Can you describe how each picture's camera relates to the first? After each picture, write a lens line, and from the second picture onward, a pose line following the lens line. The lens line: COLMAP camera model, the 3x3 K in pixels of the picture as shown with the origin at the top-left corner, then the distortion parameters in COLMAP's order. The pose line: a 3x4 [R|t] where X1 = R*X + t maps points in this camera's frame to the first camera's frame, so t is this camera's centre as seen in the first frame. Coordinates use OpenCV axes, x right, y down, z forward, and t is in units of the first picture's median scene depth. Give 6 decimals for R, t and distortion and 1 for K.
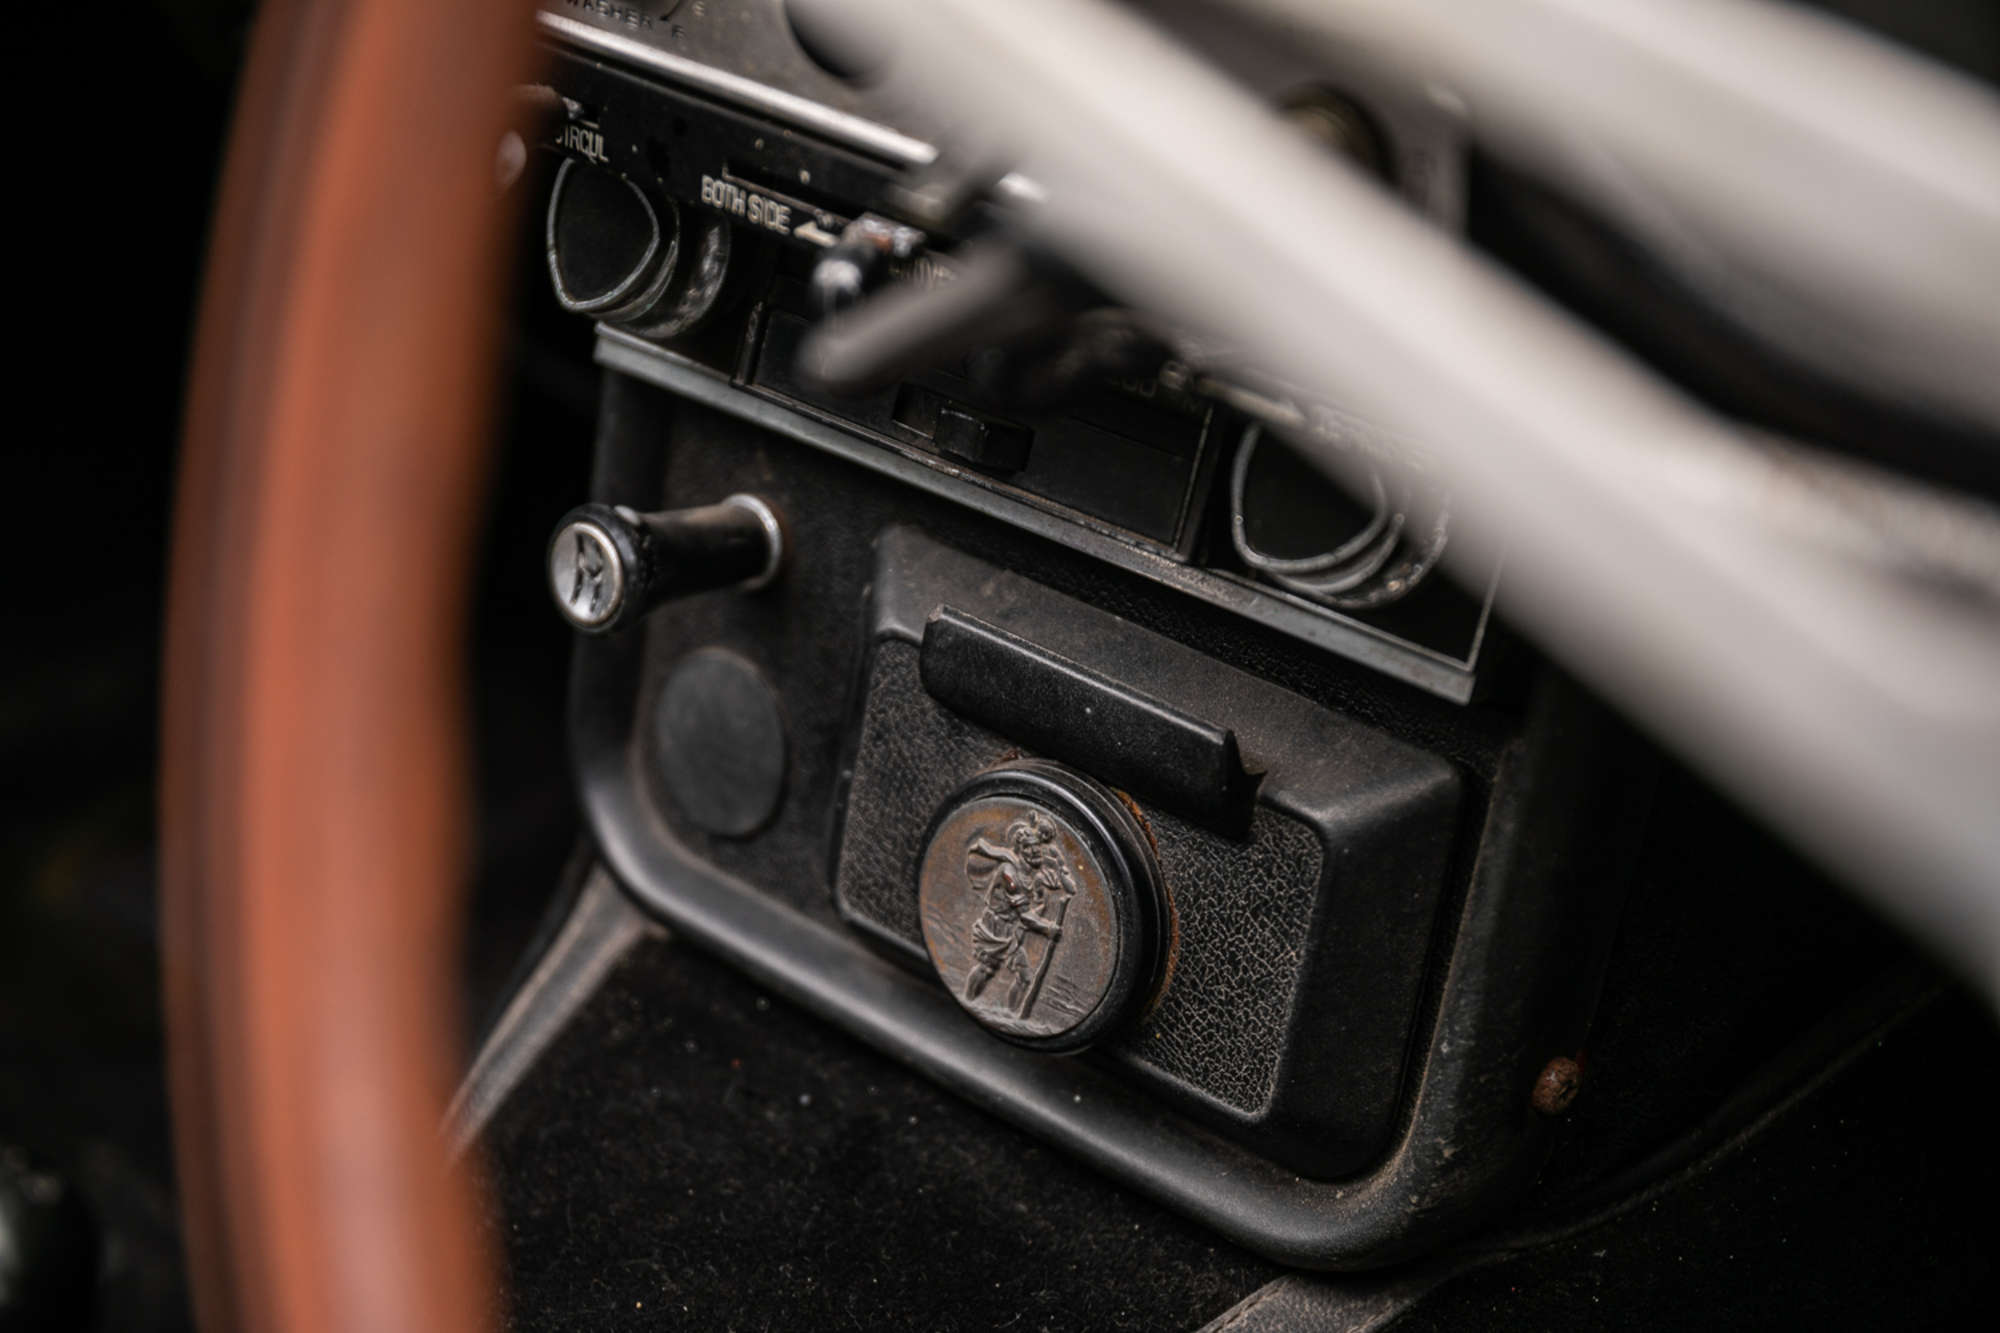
lens RADIAL K [[3430.4, 0, 999.7], [0, 3430.4, 662.4], [0, 0, 1]] dist [0.074090, 0.000000]
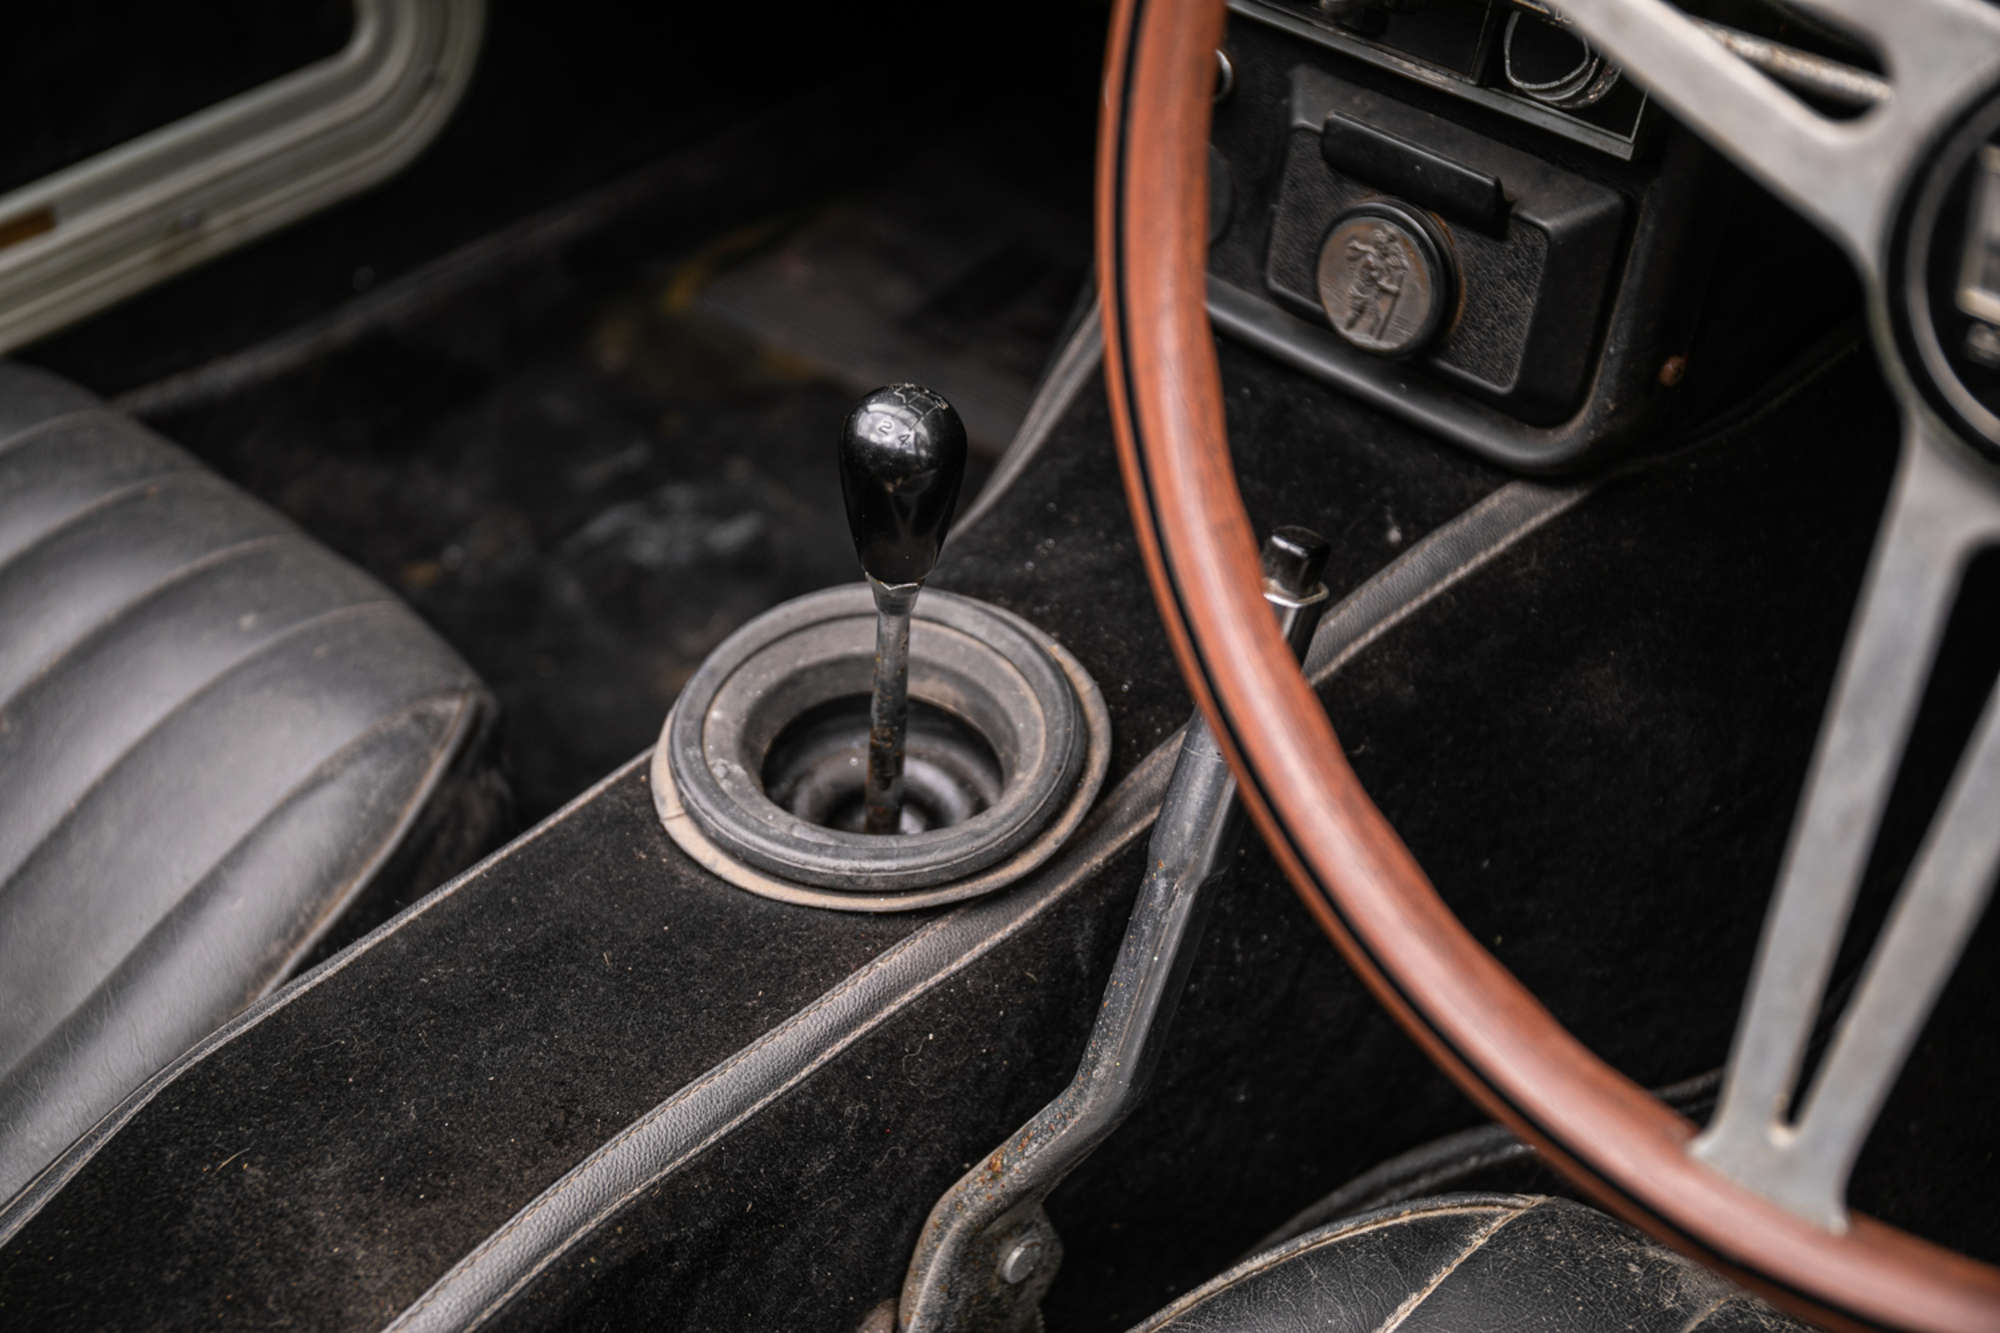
lens RADIAL K [[2886.6, 0, 987.1], [0, 2886.6, 679.3], [0, 0, 1]] dist [0.022547, 0.000000]
pose [[0.997541, -0.004871, -0.069916, -0.094568], [0.017636, 0.982927, 0.183149, -0.004240], [0.067830, -0.183932, 0.980596, -0.560889]]
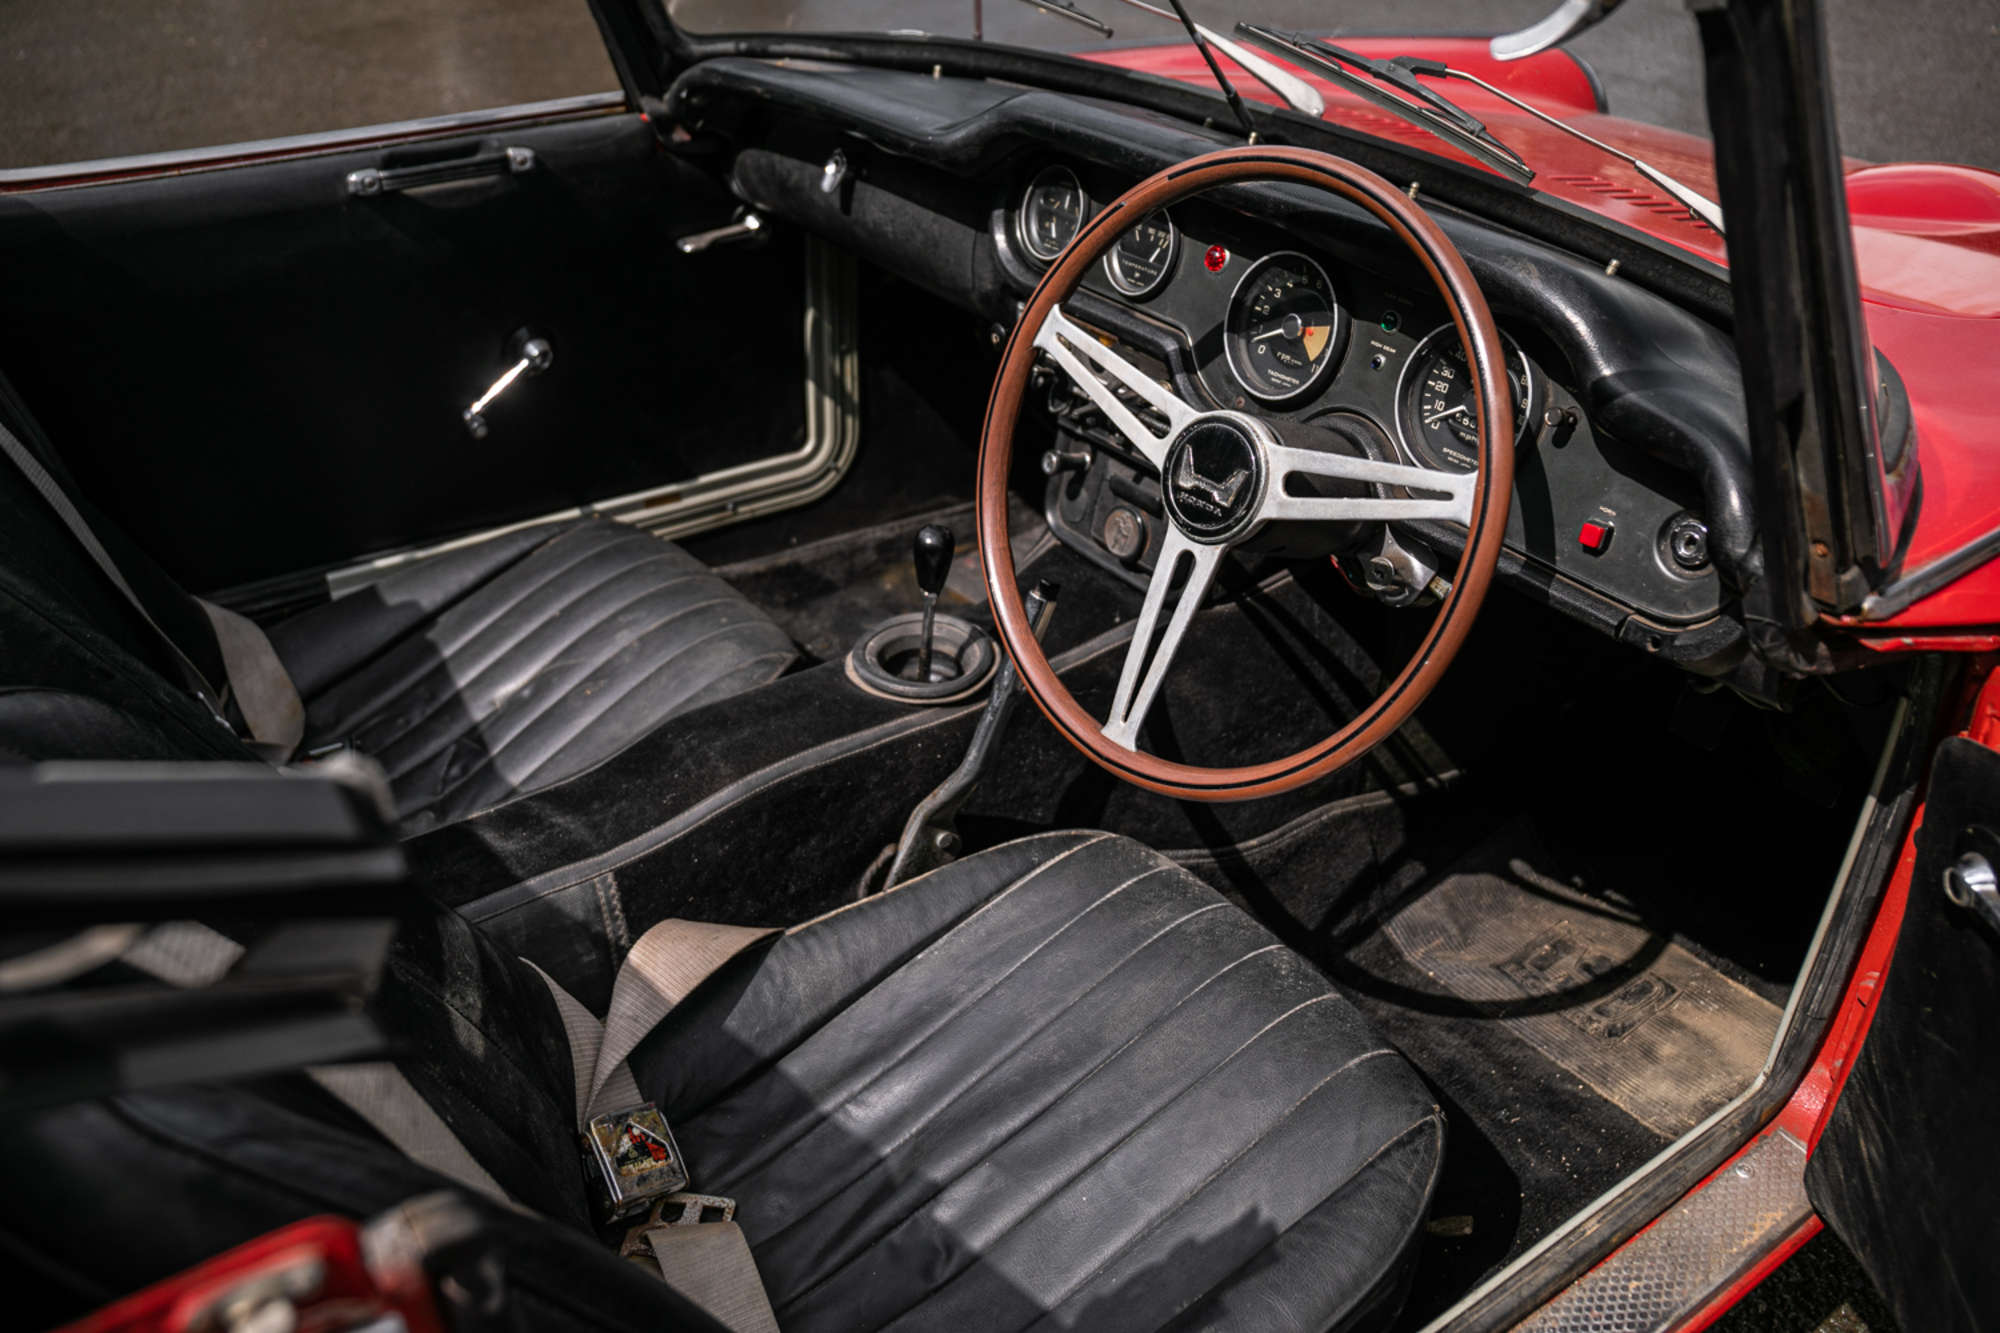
lens RADIAL K [[1767.1, 0, 972.0], [0, 1767.1, 704.9], [0, 0, 1]] dist [-0.077443, -0.007833]
pose [[0.973324, 0.114252, -0.198966, 0.351091], [-0.107522, 0.993213, 0.044341, 0.241391], [0.202682, -0.021765, 0.979003, -1.693570]]
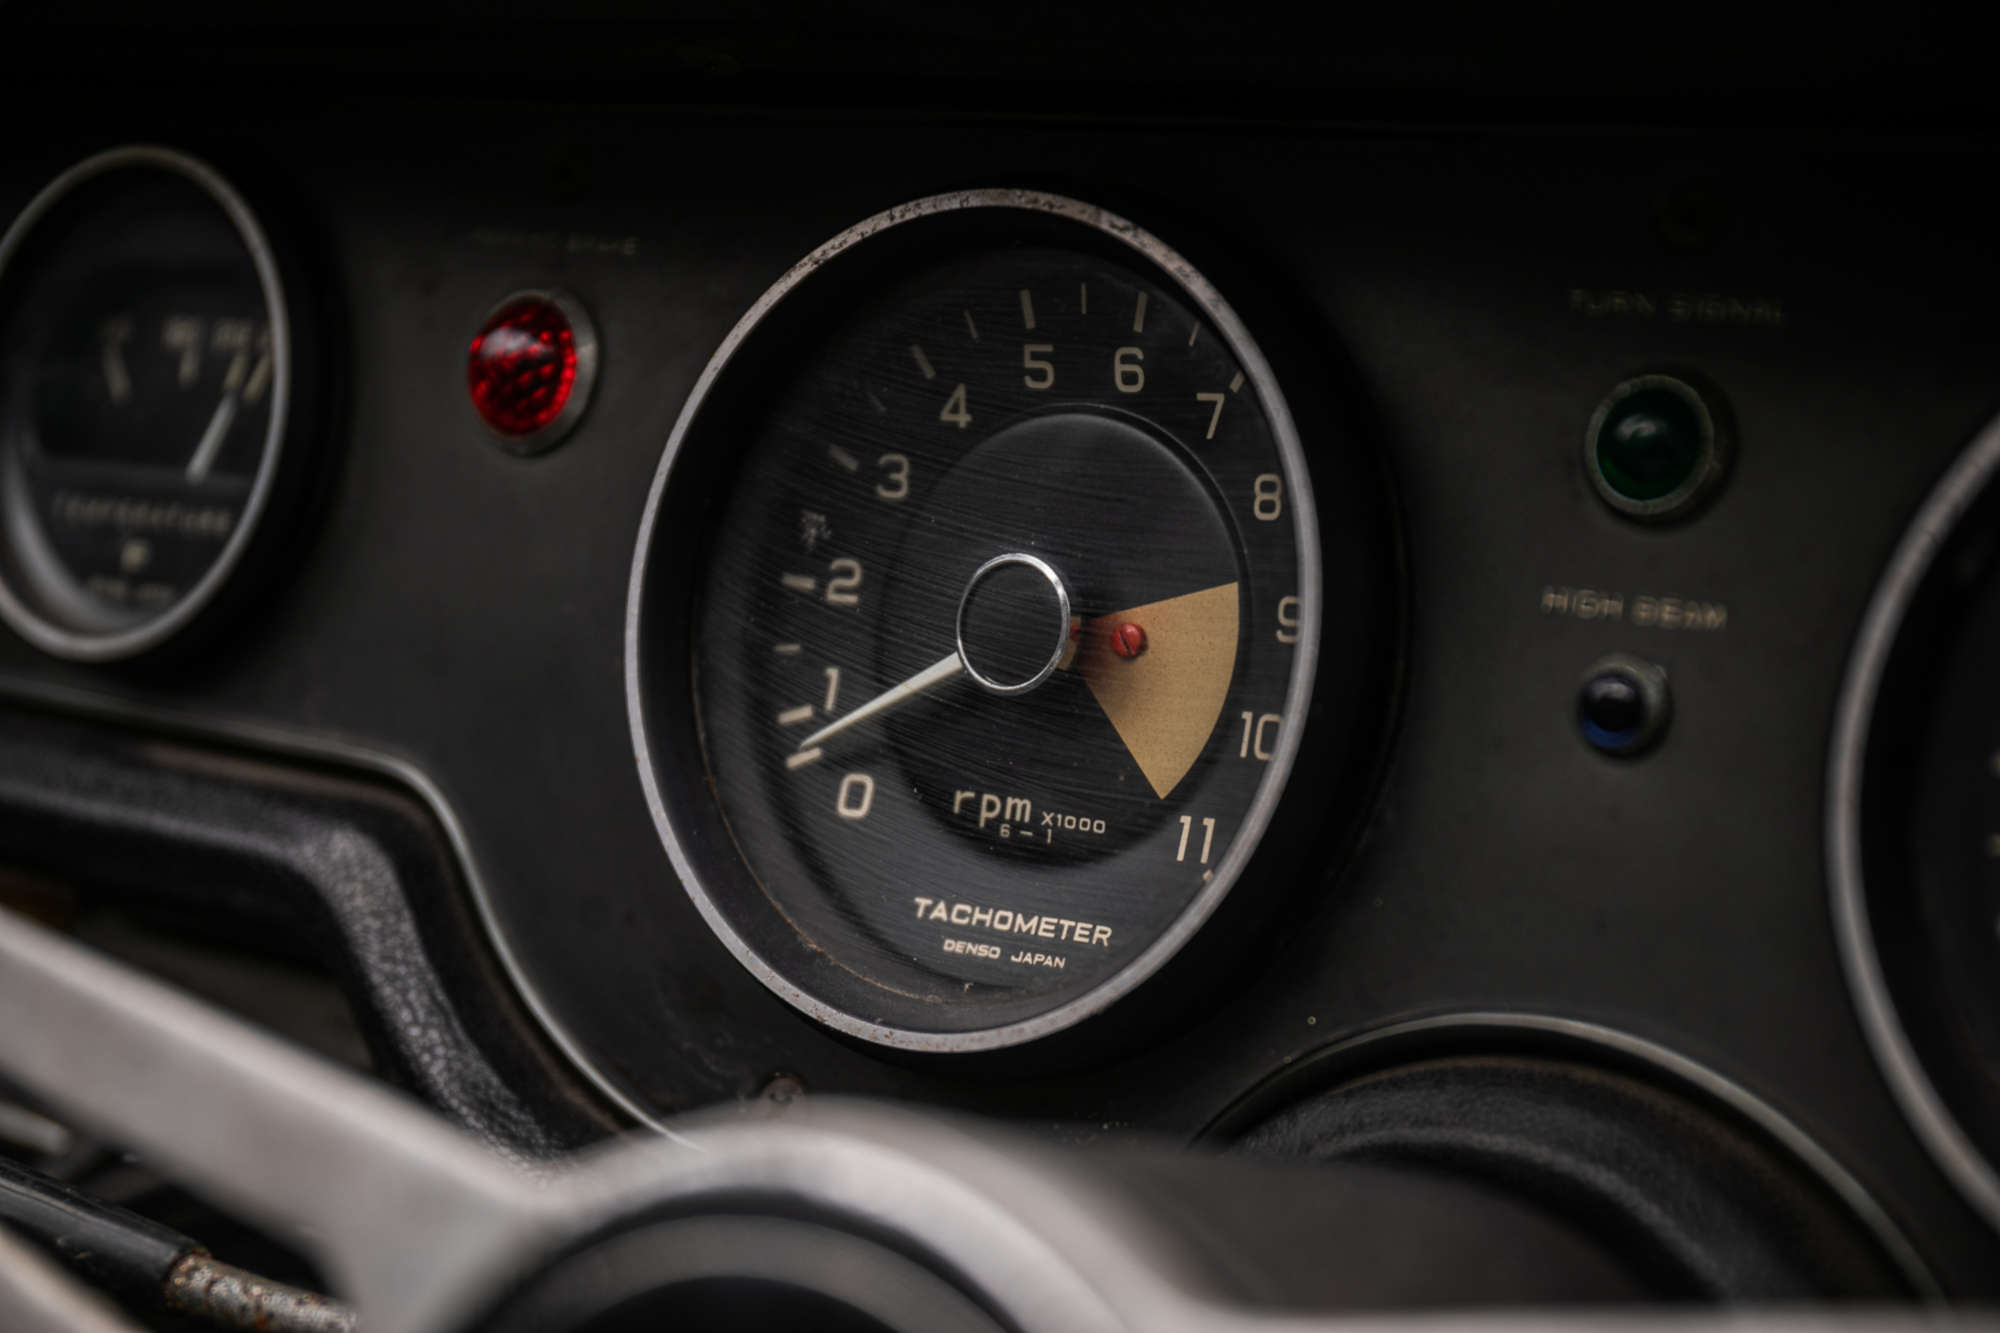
lens RADIAL K [[3430.4, 0, 998.2], [0, 3430.4, 668.7], [0, 0, 1]] dist [0.074090, 0.000000]
pose [[0.996980, -0.063299, 0.044992, 0.209420], [0.073623, 0.954742, -0.288180, 0.046181], [-0.024714, 0.290622, 0.956519, -0.138691]]
